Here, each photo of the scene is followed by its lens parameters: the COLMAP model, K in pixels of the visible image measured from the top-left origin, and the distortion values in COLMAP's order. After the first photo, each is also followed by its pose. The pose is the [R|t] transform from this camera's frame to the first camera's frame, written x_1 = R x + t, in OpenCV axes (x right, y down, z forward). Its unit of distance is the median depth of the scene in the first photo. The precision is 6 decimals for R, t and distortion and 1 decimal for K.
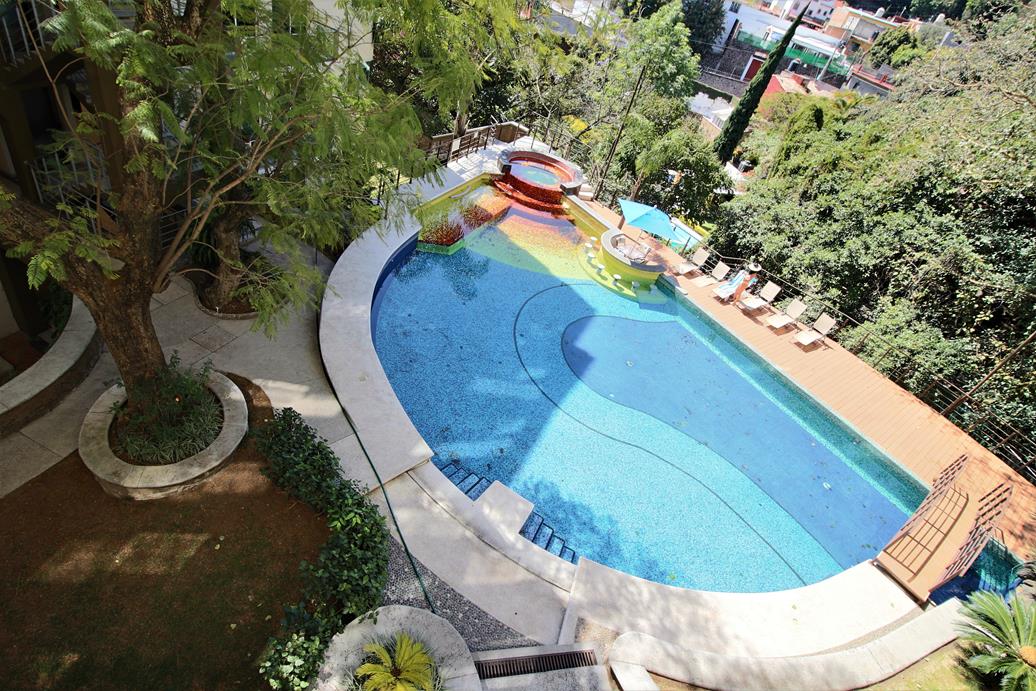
lens RADIAL K [[551.7, 0, 518.0], [0, 551.7, 345.5], [0, 0, 1]] dist [-0.016526, 0.000292]
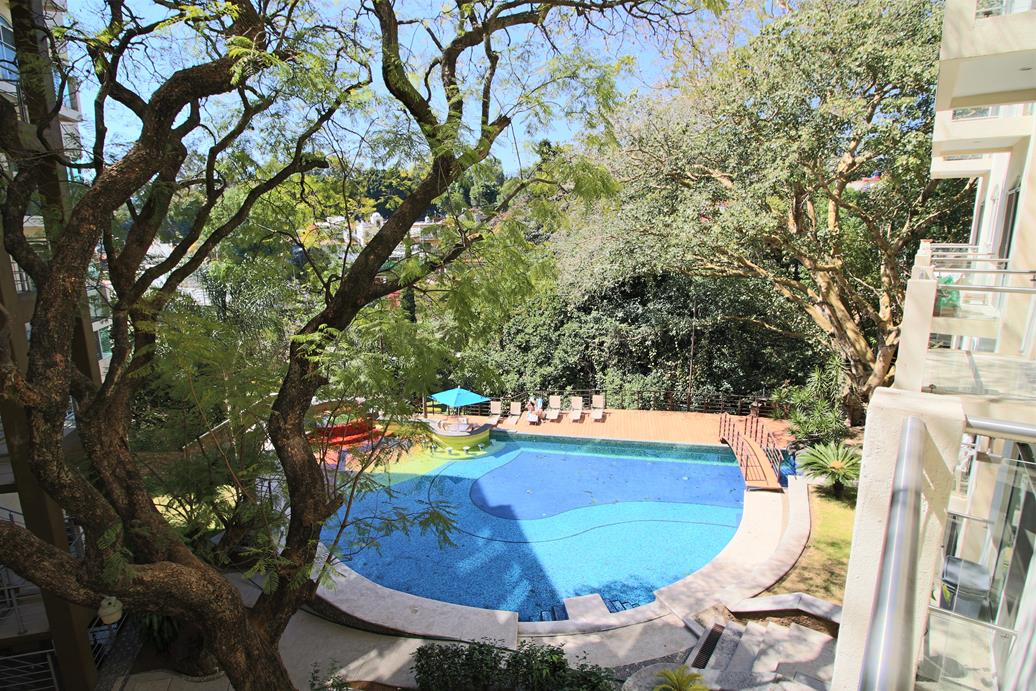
lens RADIAL K [[551.7, 0, 518.0], [0, 551.7, 345.5], [0, 0, 1]] dist [-0.016526, 0.000292]
pose [[0.711327, -0.395403, 0.581094, -0.300713], [0.581048, 0.795994, -0.169640, -0.026590], [-0.395472, 0.458313, 0.795960, -0.098345]]
